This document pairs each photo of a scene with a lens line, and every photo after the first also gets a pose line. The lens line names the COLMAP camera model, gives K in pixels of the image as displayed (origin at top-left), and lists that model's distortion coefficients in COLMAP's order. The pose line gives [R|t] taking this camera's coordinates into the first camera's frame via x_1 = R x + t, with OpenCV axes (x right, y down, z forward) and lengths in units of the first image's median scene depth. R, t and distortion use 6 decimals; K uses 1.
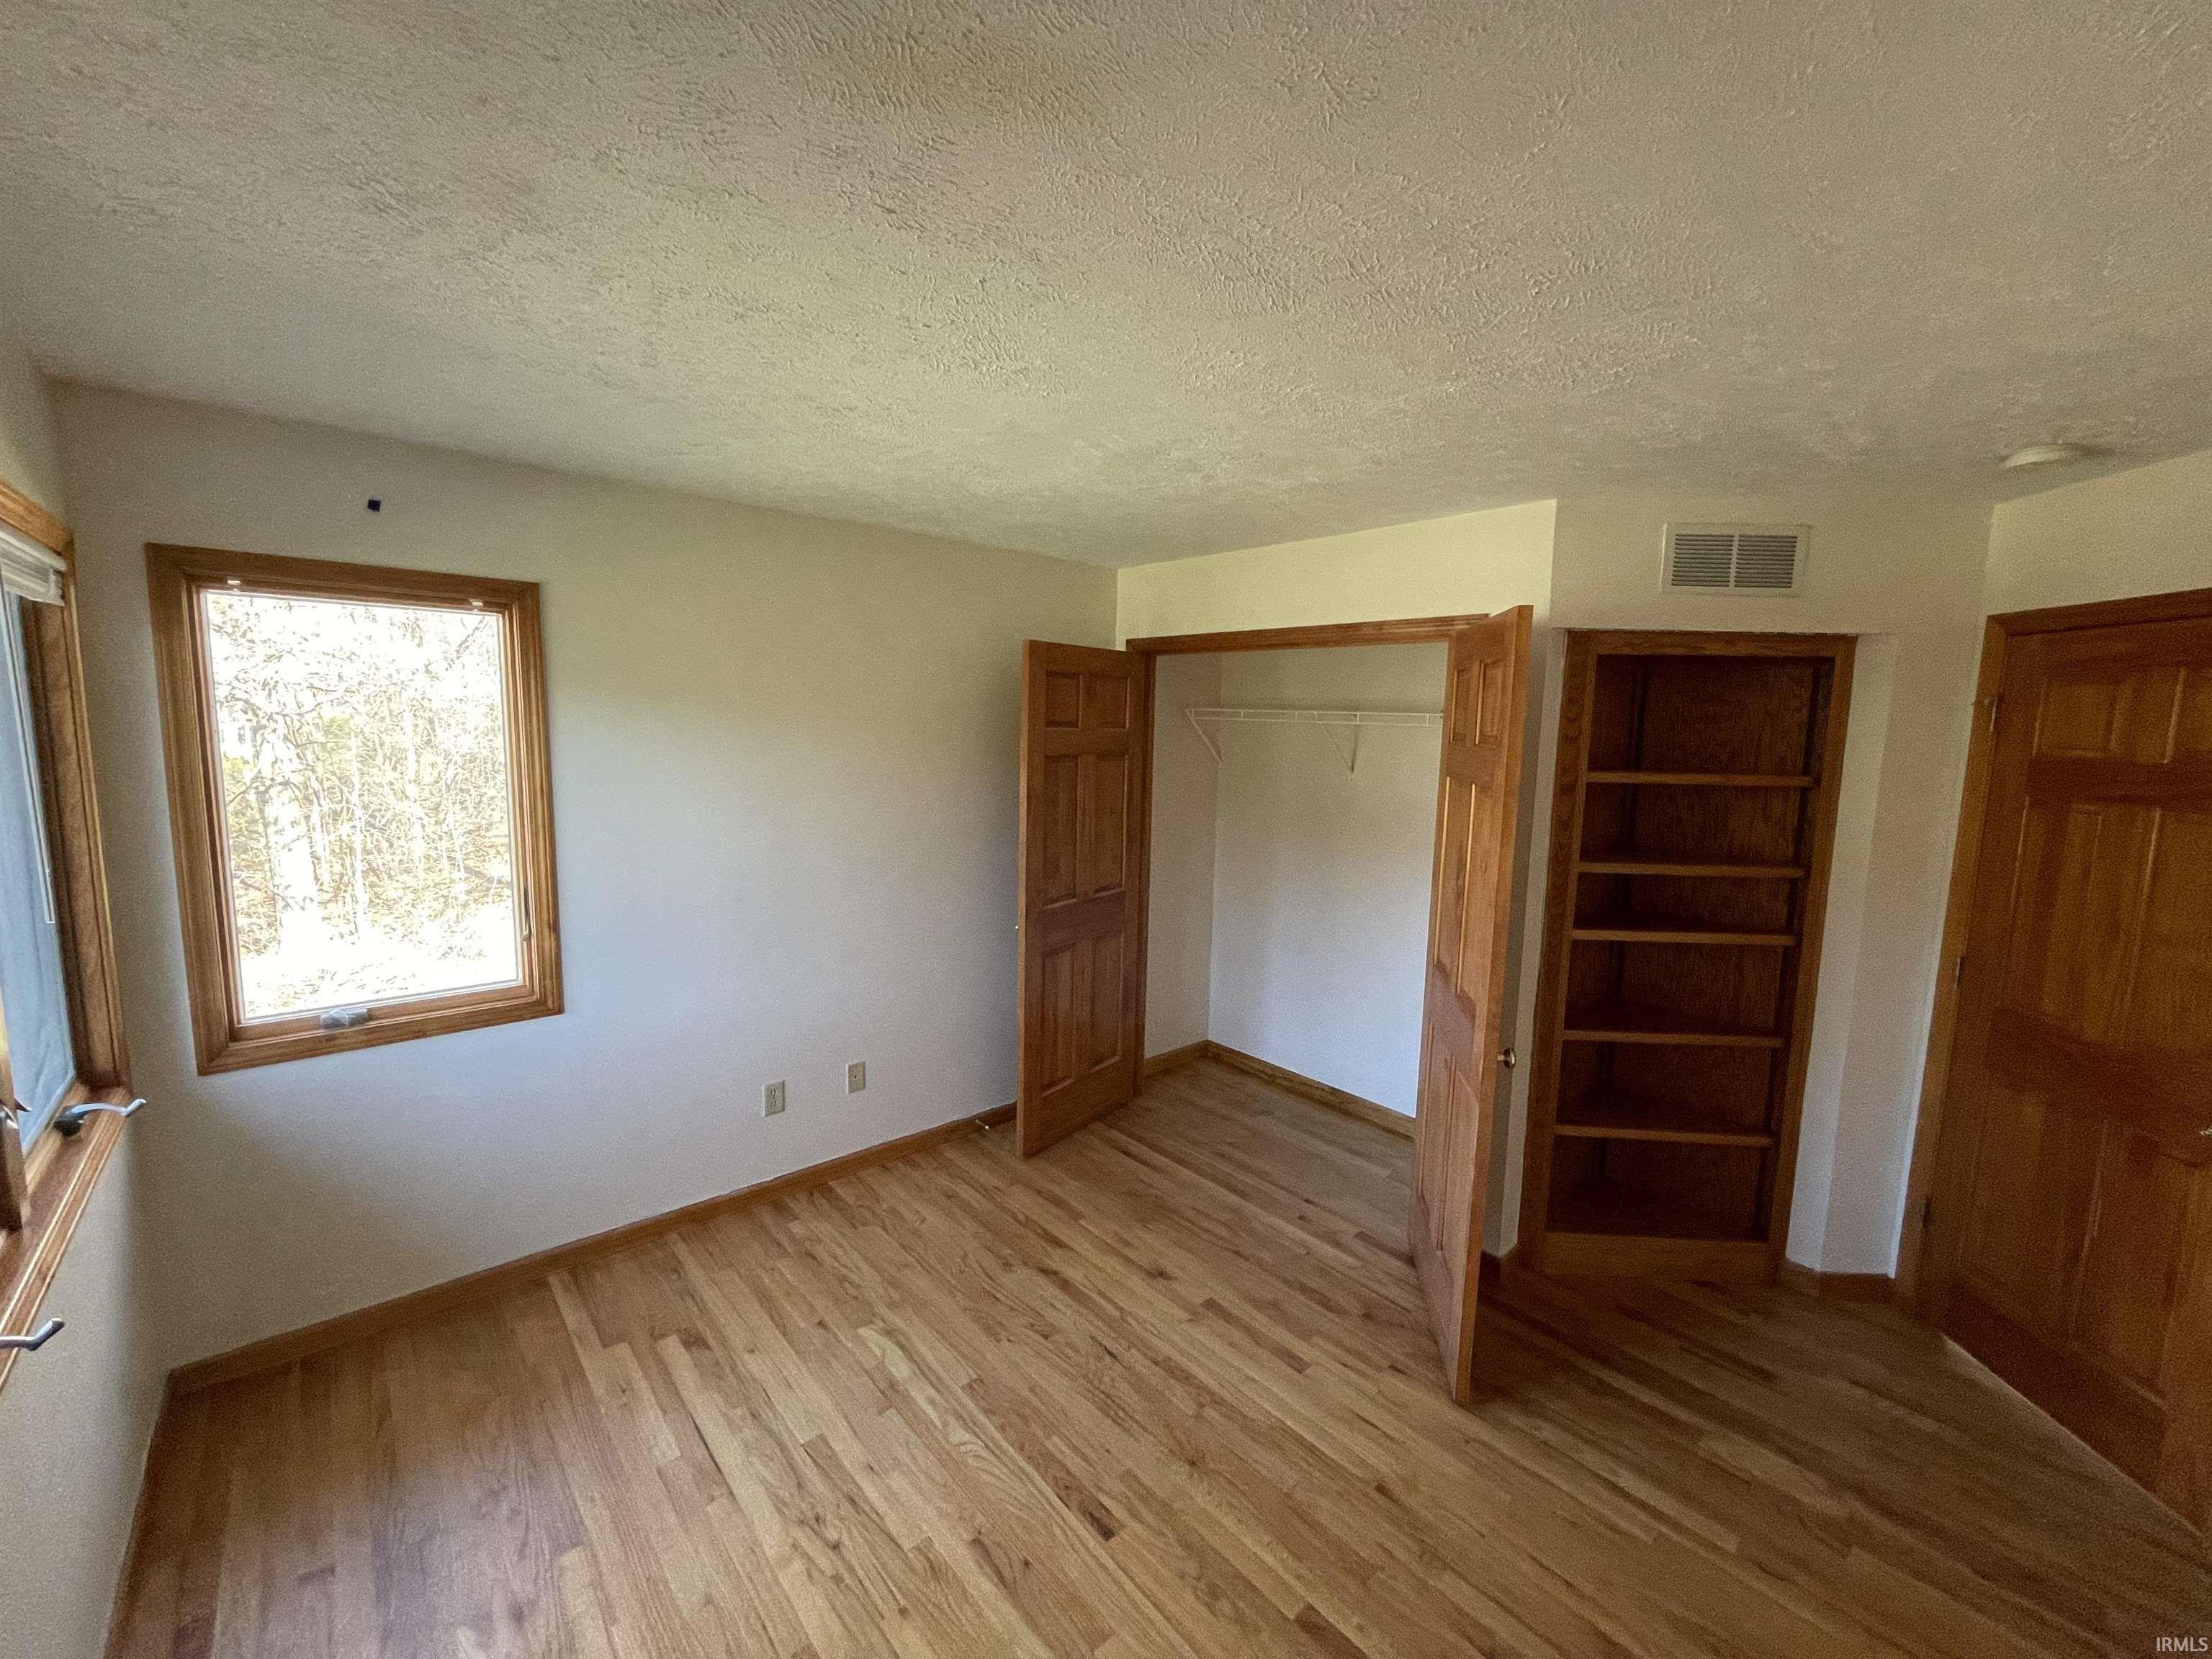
lens RADIAL K [[895.6, 0, 1106.0], [0, 895.6, 829.5], [0, 0, 1]] dist [-0.003602, 0.000268]
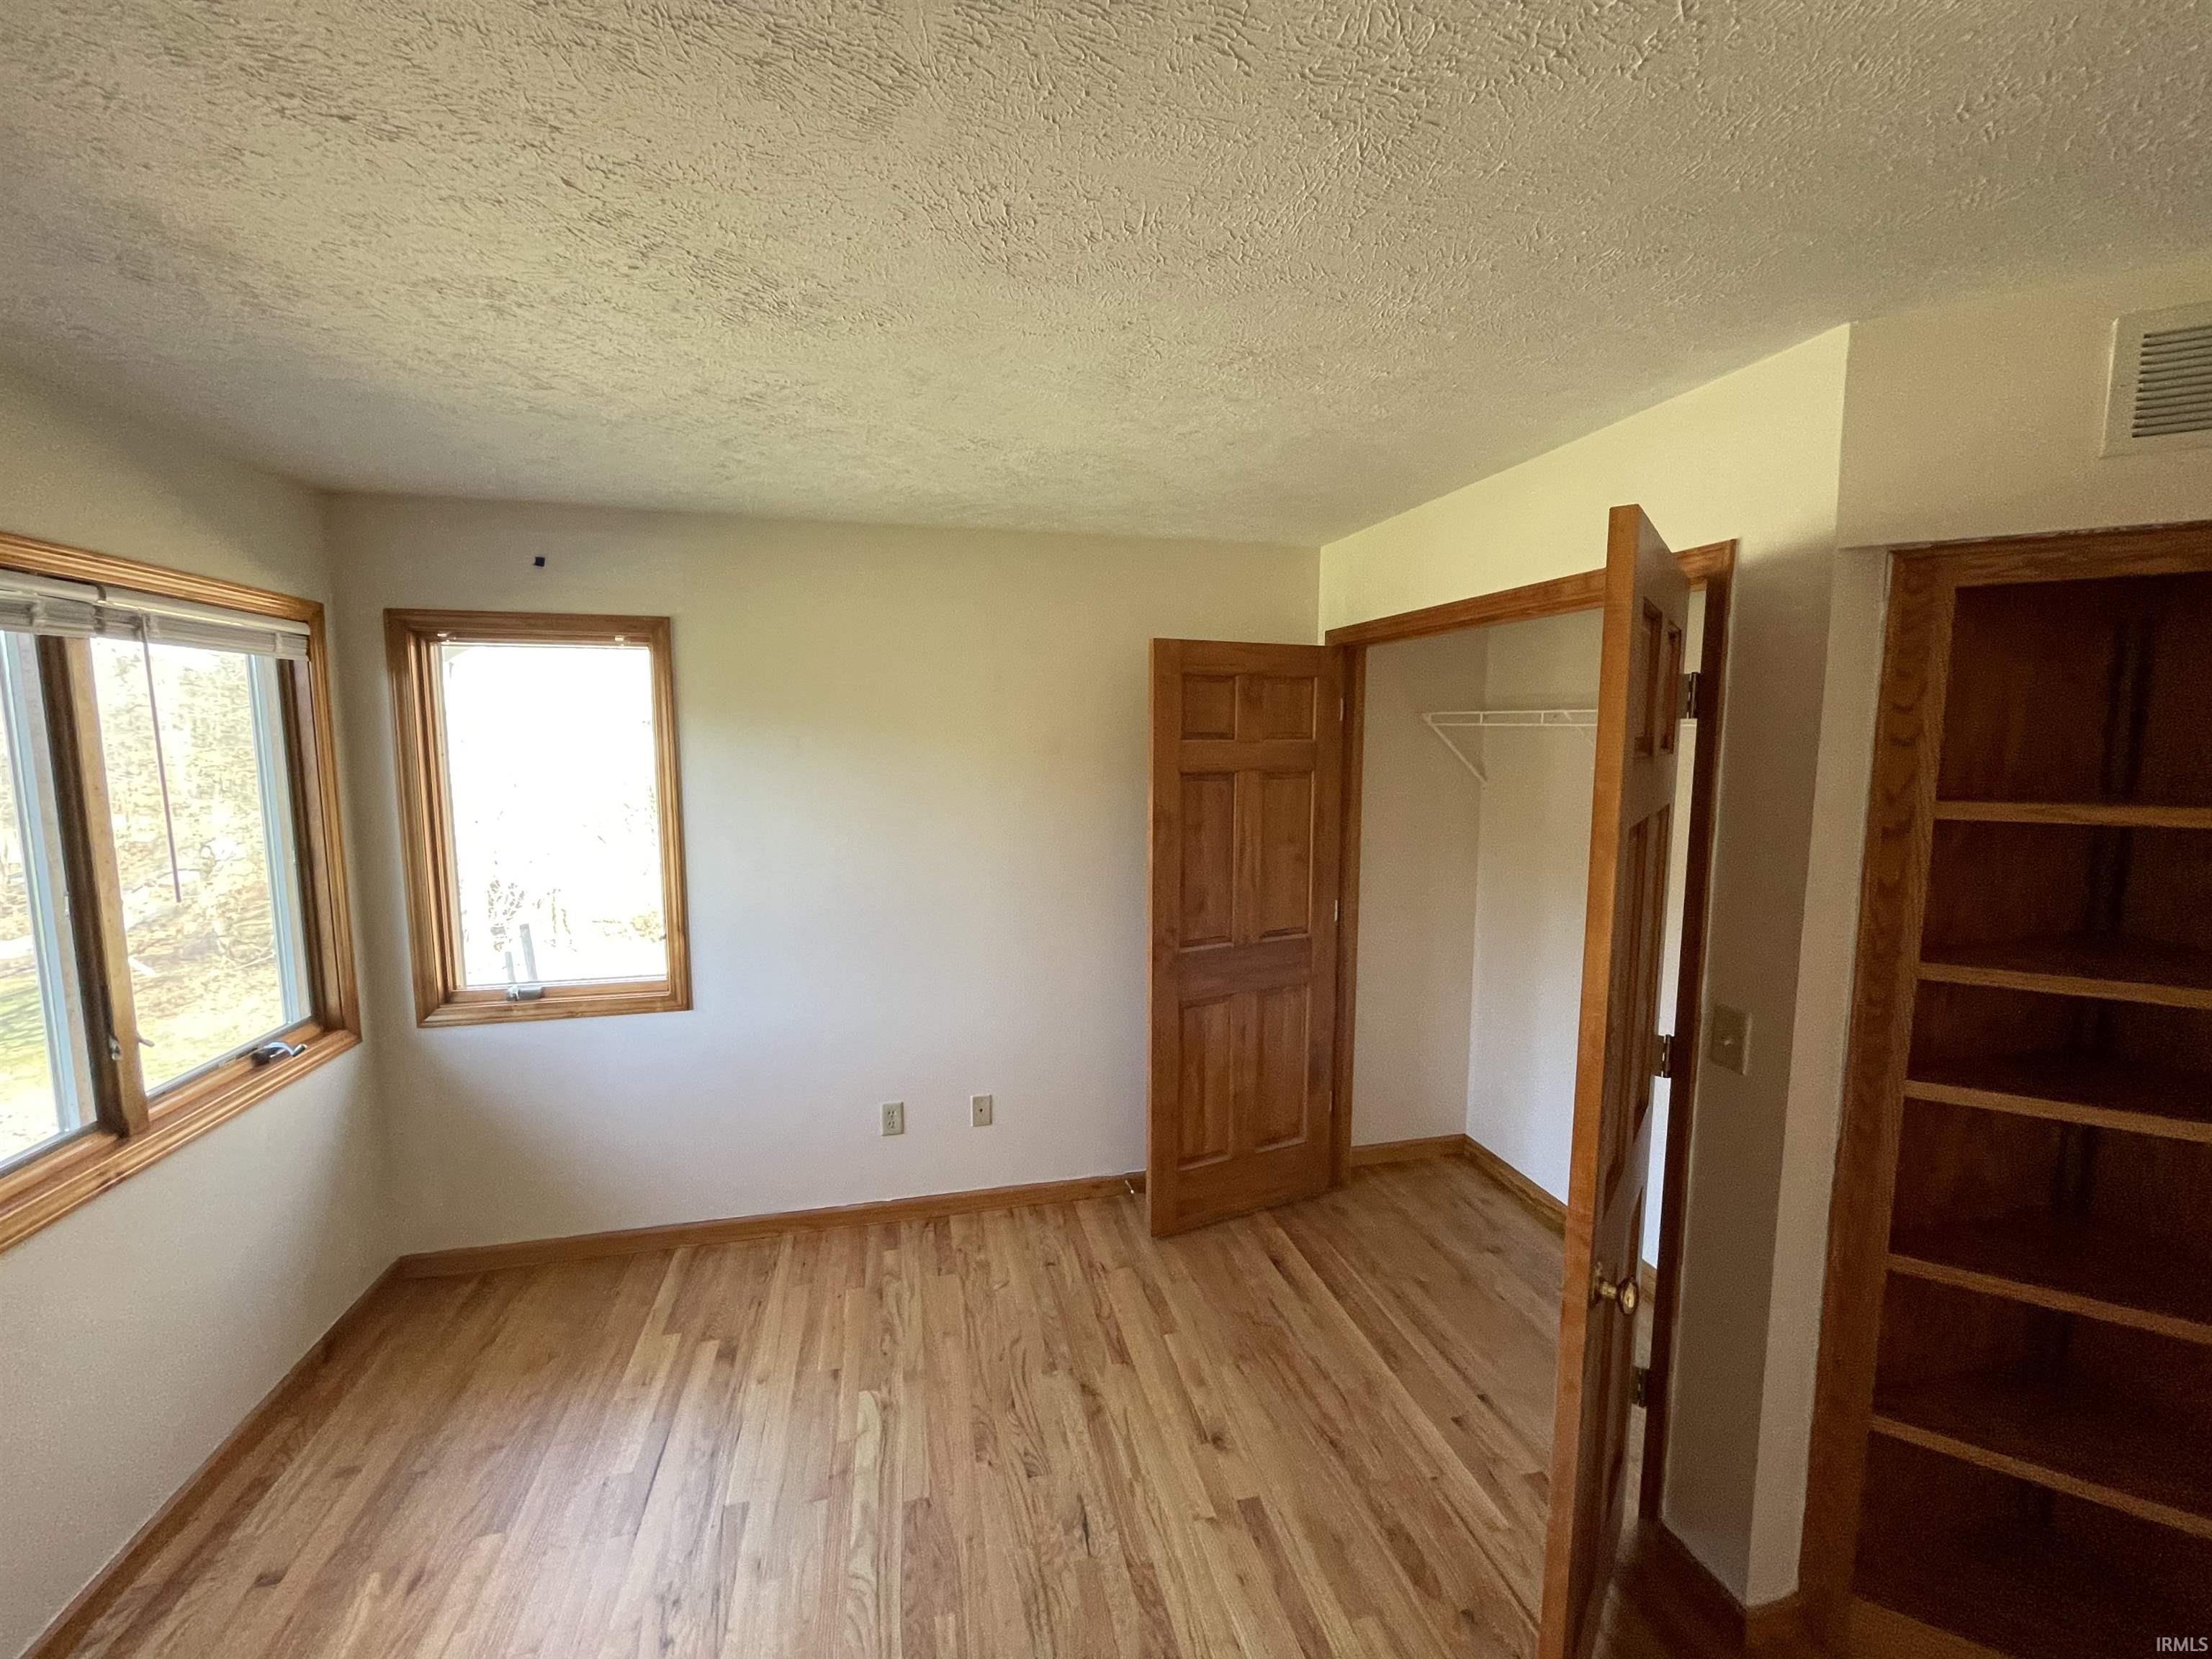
lens RADIAL K [[895.6, 0, 1106.0], [0, 895.6, 829.5], [0, 0, 1]] dist [-0.003602, 0.000268]
pose [[0.882393, 0.028318, -0.469660, 0.338589], [-0.036940, 0.999276, -0.009152, -0.022208], [0.469061, 0.025426, 0.882800, 0.265915]]
